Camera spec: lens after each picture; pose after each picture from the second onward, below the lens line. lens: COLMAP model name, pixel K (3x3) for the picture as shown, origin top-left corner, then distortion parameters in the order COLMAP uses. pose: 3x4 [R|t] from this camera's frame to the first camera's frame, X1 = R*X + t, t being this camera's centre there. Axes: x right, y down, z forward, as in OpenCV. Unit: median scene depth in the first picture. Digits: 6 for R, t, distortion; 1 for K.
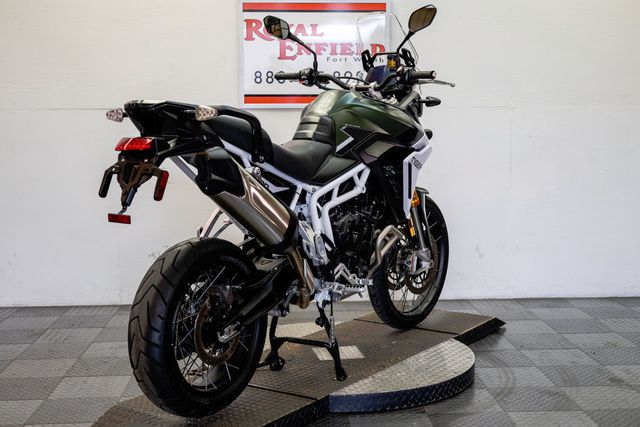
lens RADIAL K [[889.8, 0, 282.5], [0, 889.8, 200.5], [0, 0, 1]] dist [0.005813, 0.000000]
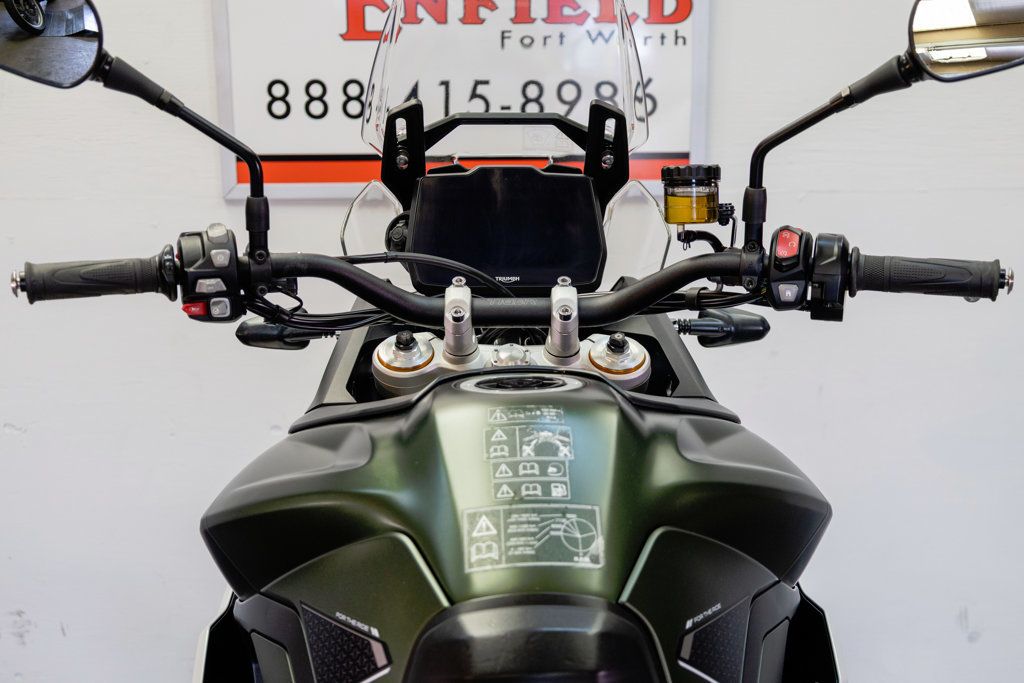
lens RADIAL K [[1423.7, 0, 520.2], [0, 1423.7, 346.8], [0, 0, 1]] dist [0.005813, 0.000000]
pose [[0.999361, 0.006281, -0.035188, 0.075606], [-0.001296, 0.990160, 0.139934, -0.123494], [0.035720, -0.139799, 0.989535, 0.504745]]
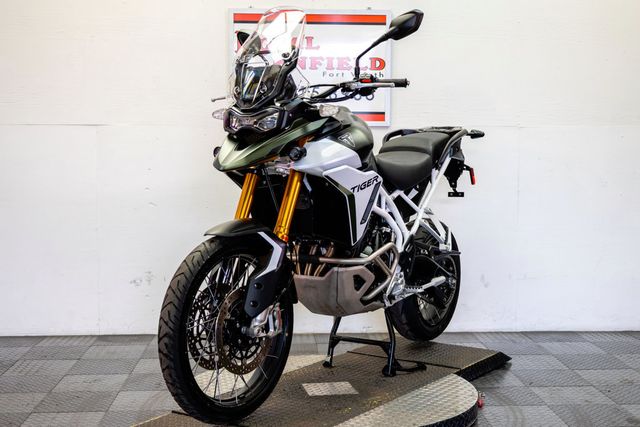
lens RADIAL K [[889.8, 0, 290.4], [0, 889.8, 211.0], [0, 0, 1]] dist [0.005813, 0.000000]
pose [[0.999959, 0.008219, 0.003738, 0.013639], [-0.008113, 0.999588, -0.027523, 0.011933], [-0.003963, 0.027491, 0.999614, 0.067020]]
